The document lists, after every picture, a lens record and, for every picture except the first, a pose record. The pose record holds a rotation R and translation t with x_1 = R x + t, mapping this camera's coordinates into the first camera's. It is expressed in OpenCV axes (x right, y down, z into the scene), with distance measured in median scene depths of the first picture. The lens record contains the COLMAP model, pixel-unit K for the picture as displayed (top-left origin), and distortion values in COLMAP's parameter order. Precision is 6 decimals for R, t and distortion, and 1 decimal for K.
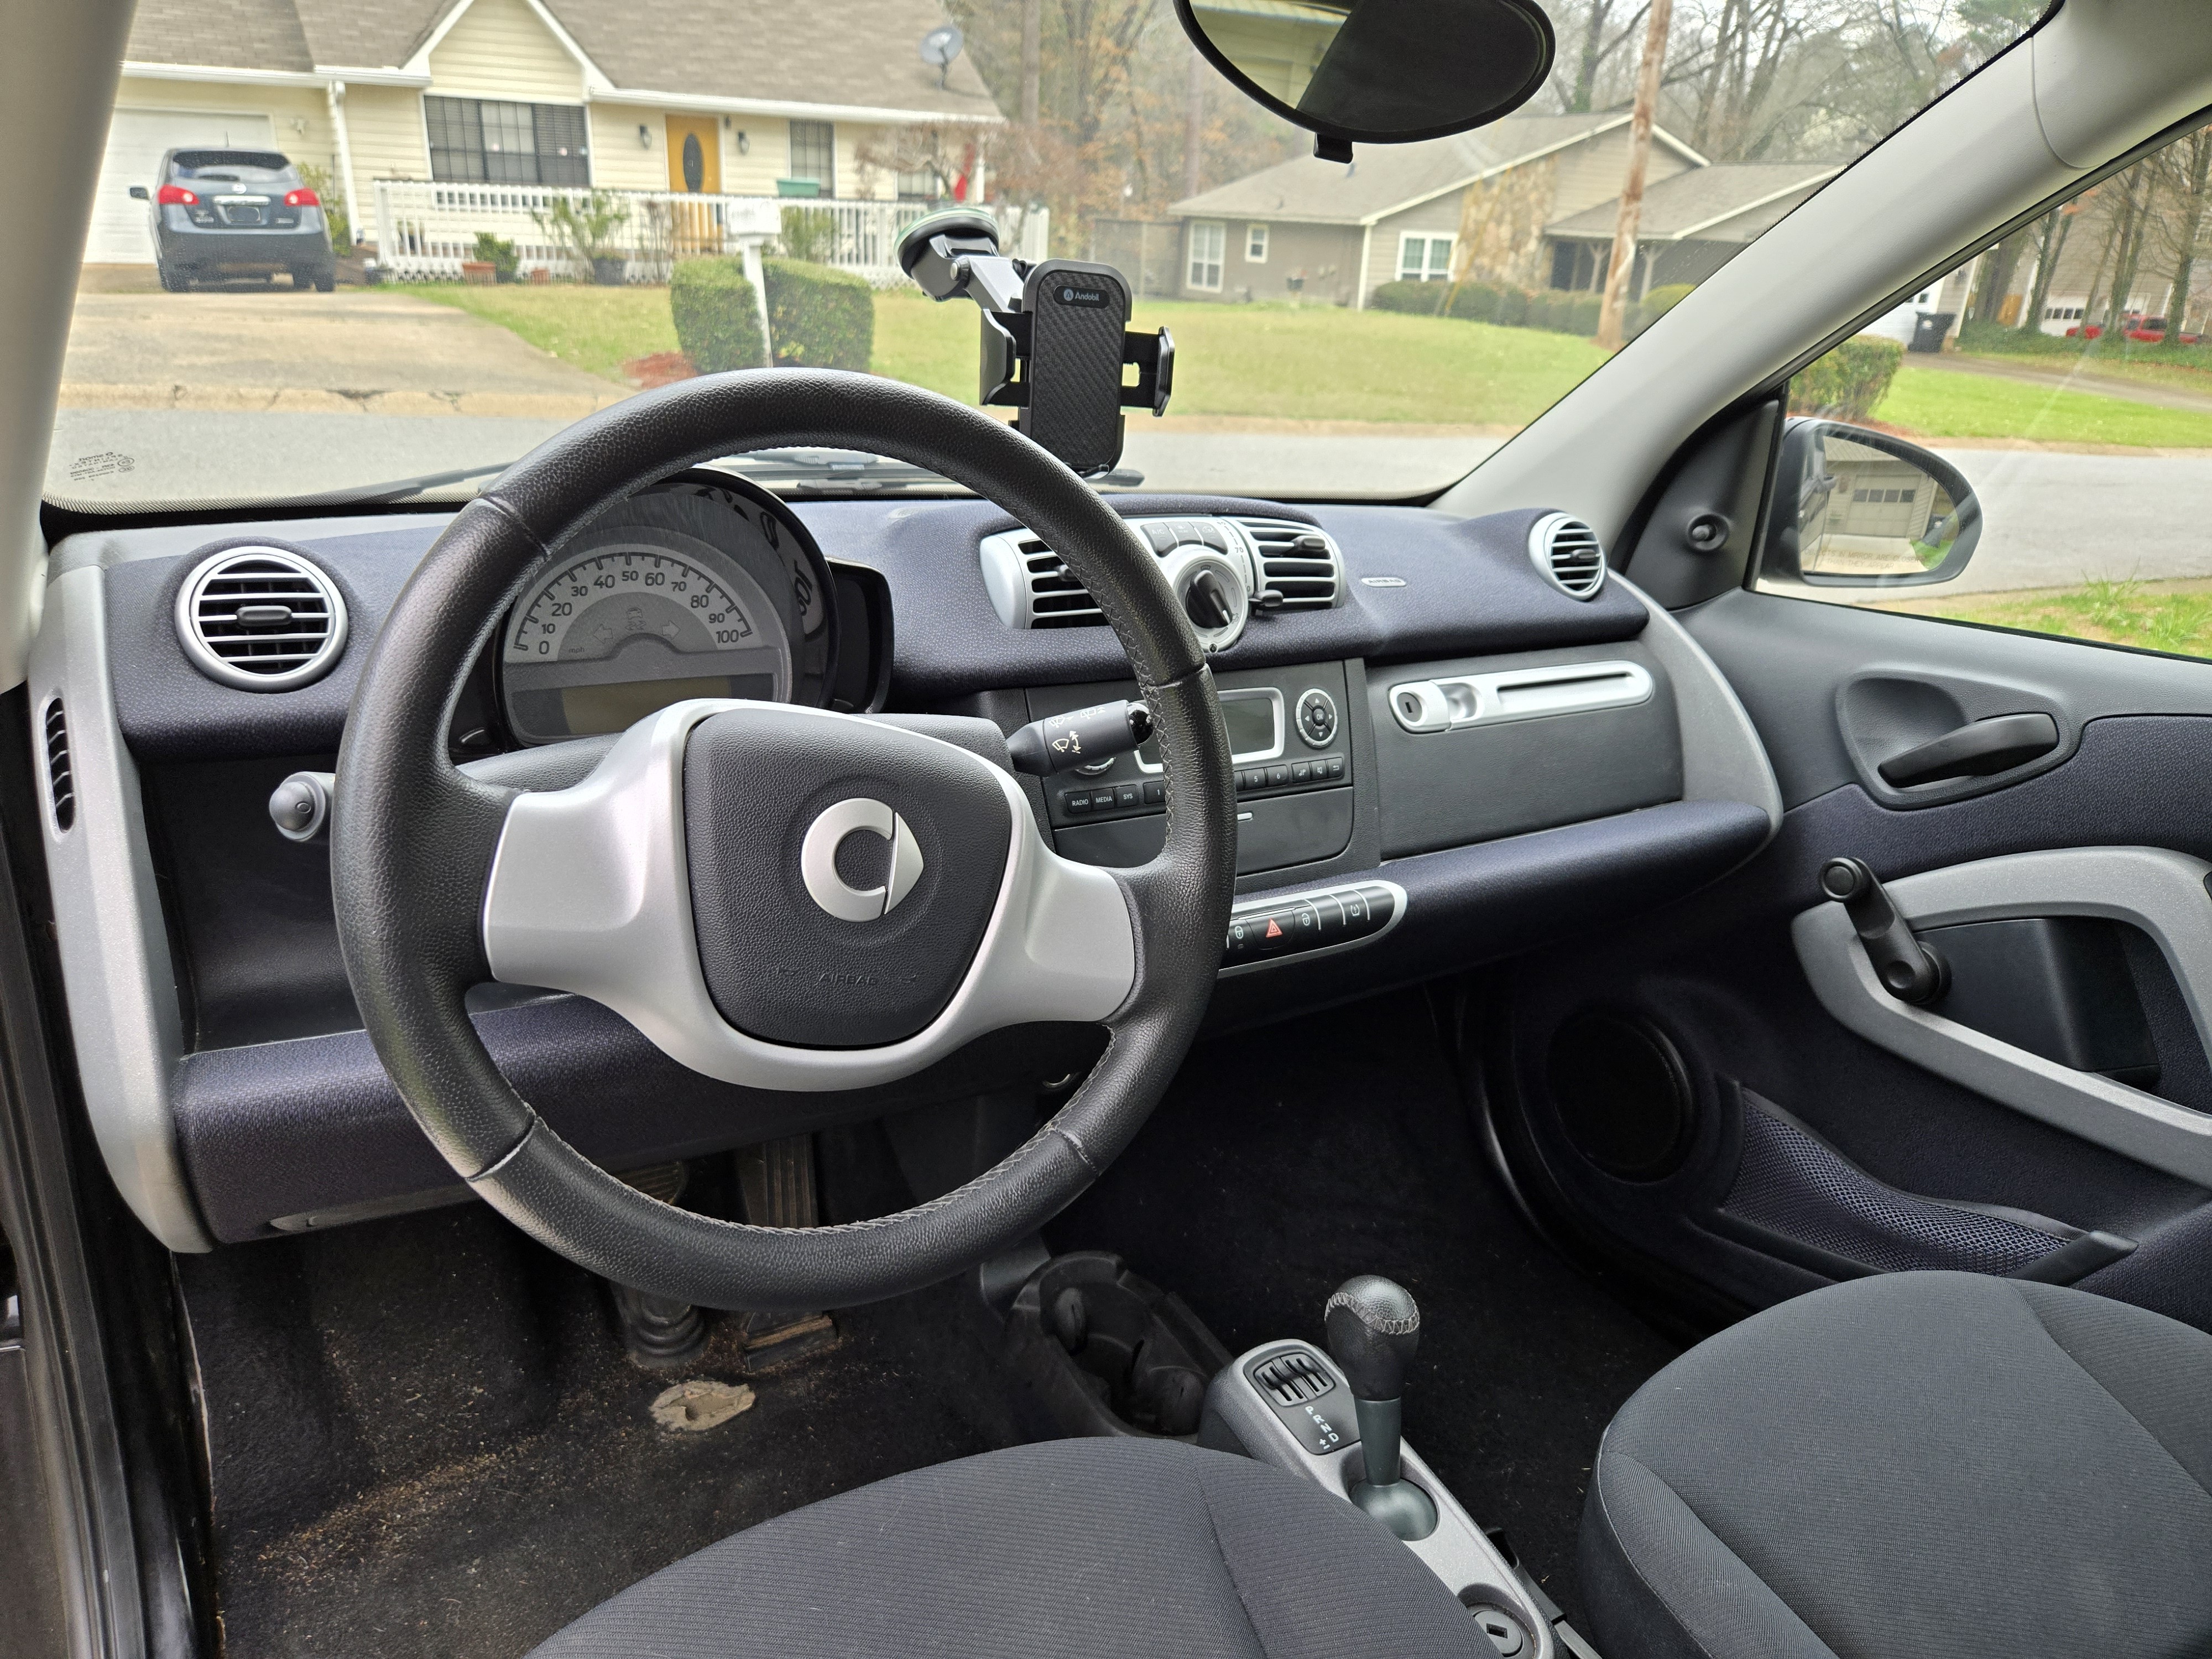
lens RADIAL K [[1482.7, 0, 1107.2], [0, 1482.7, 852.5], [0, 0, 1]] dist [0.027790, -0.034699]
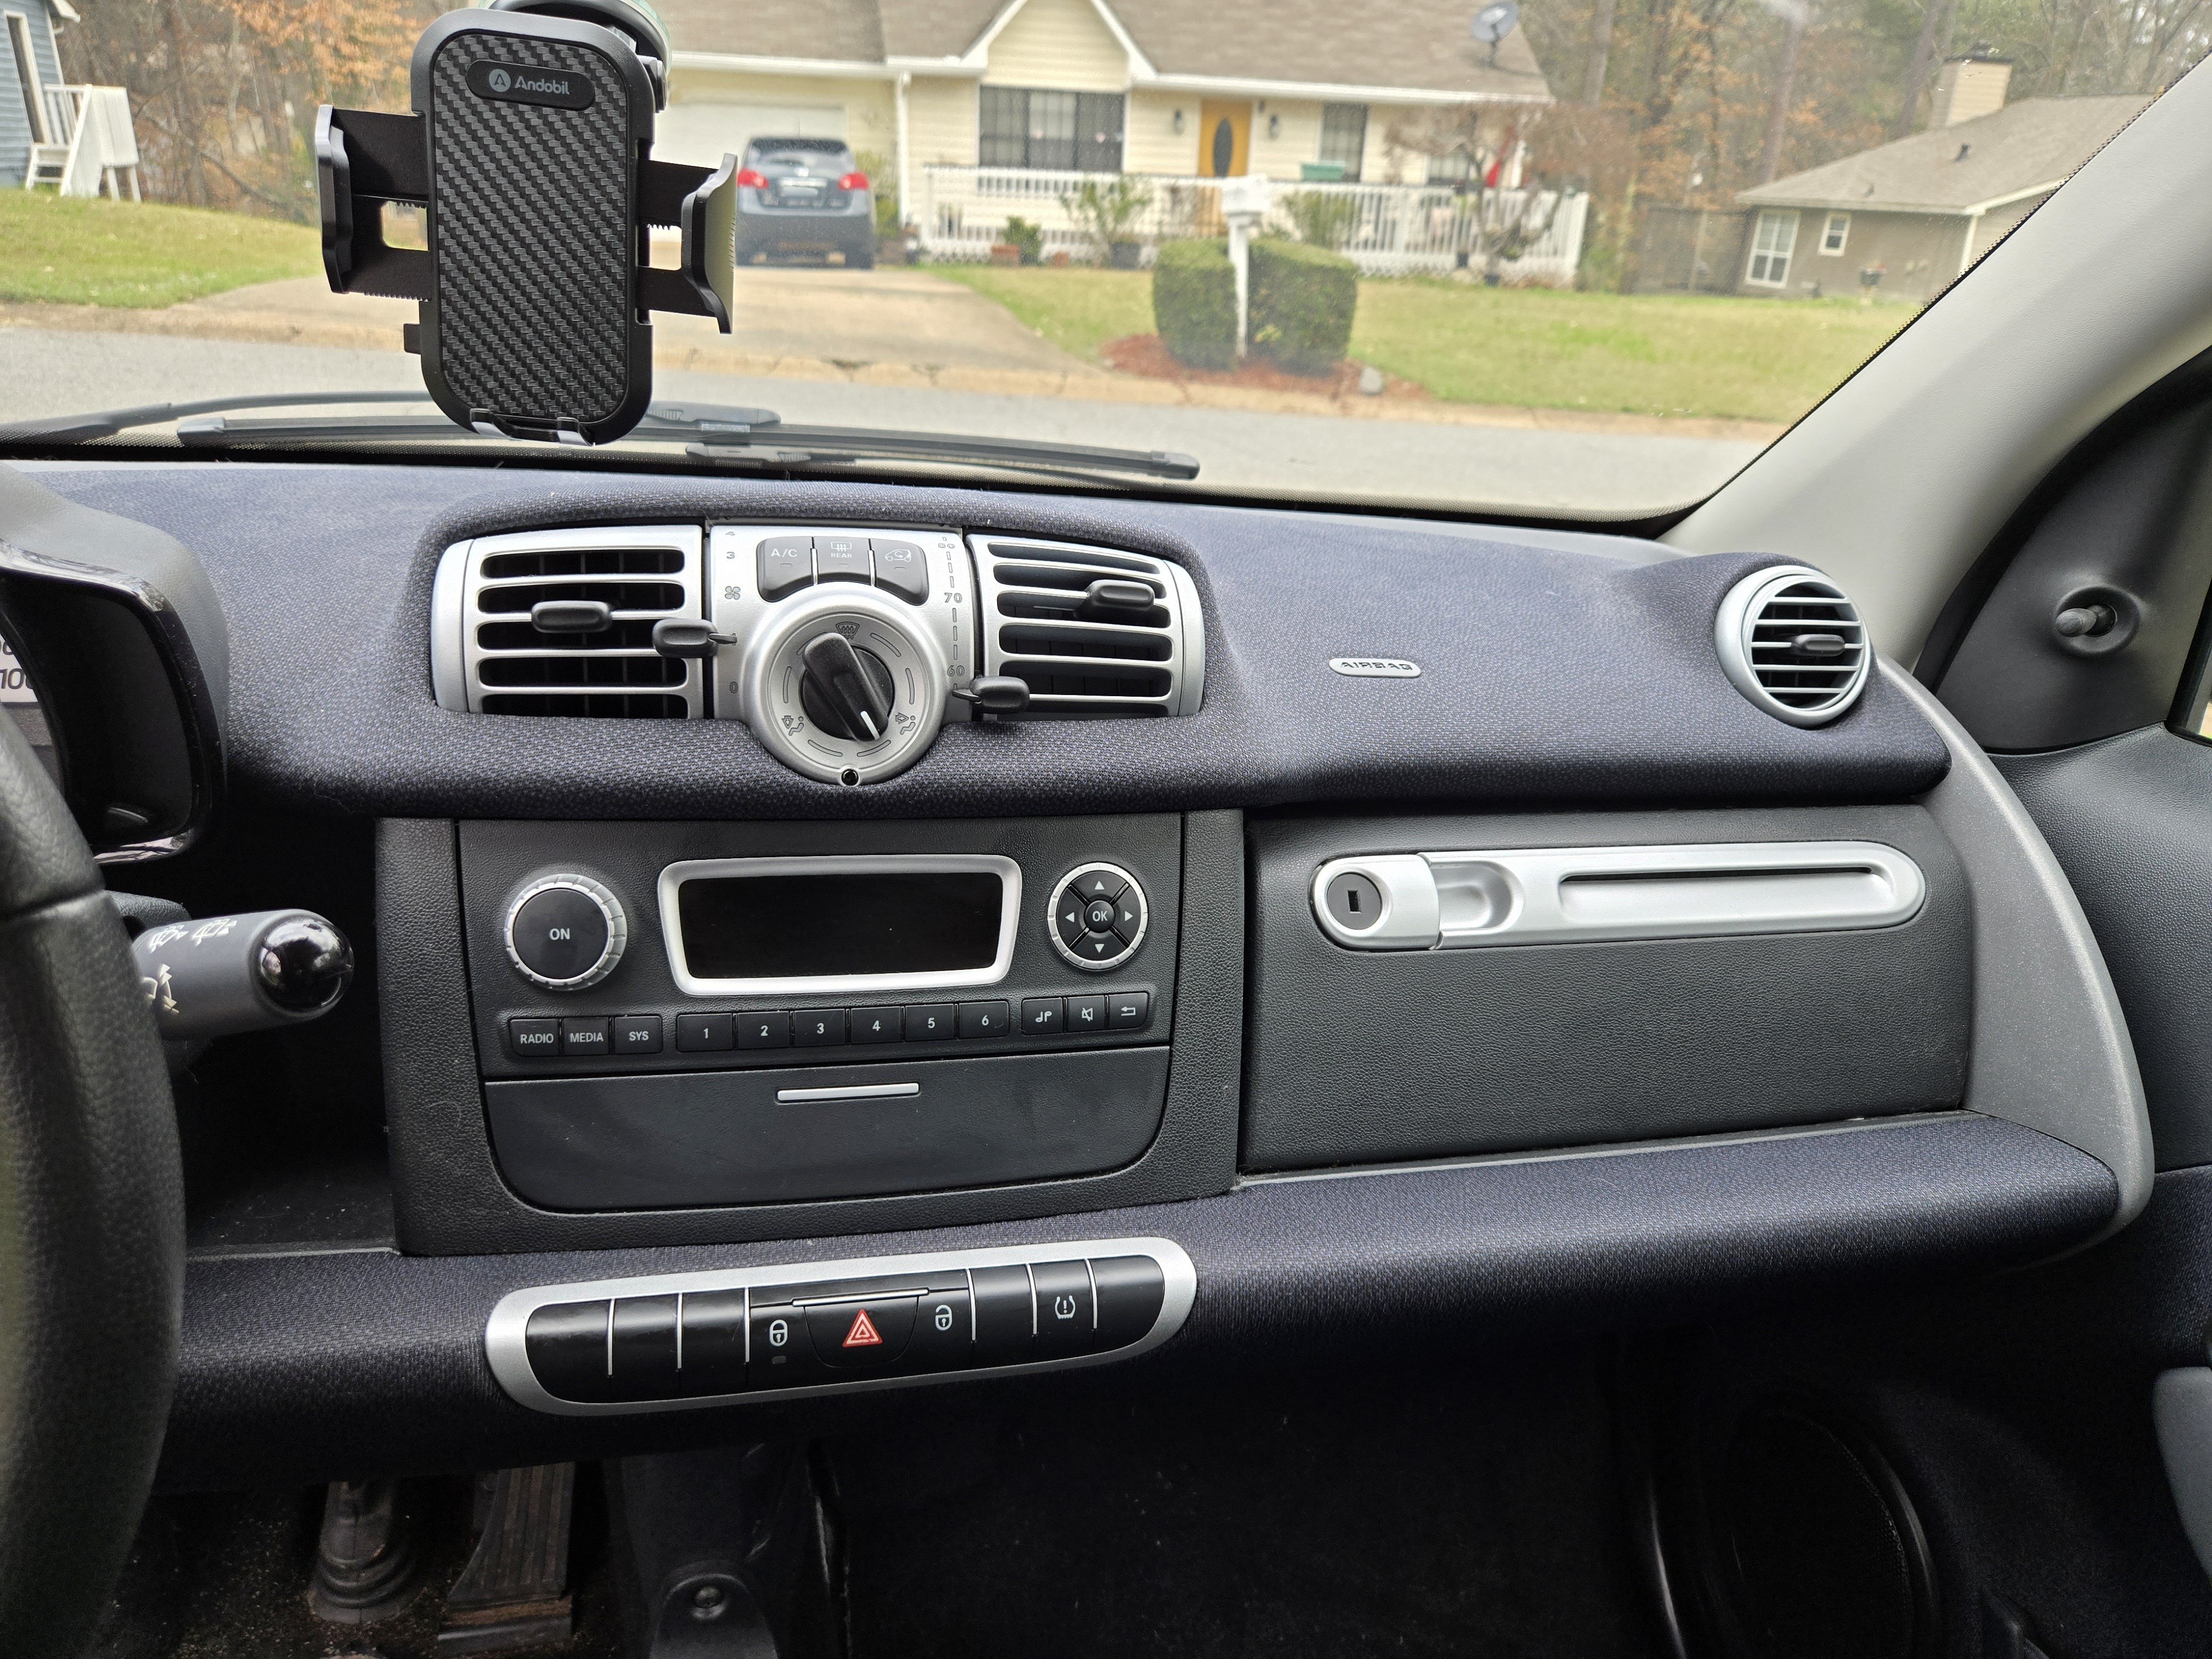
lens RADIAL K [[1482.7, 0, 1145.8], [0, 1482.7, 855.0], [0, 0, 1]] dist [0.027790, -0.034699]
pose [[0.949300, 0.127103, -0.287530, 0.232002], [-0.125606, 0.991796, 0.023726, -0.095800], [0.288187, 0.013592, 0.957478, 0.366127]]
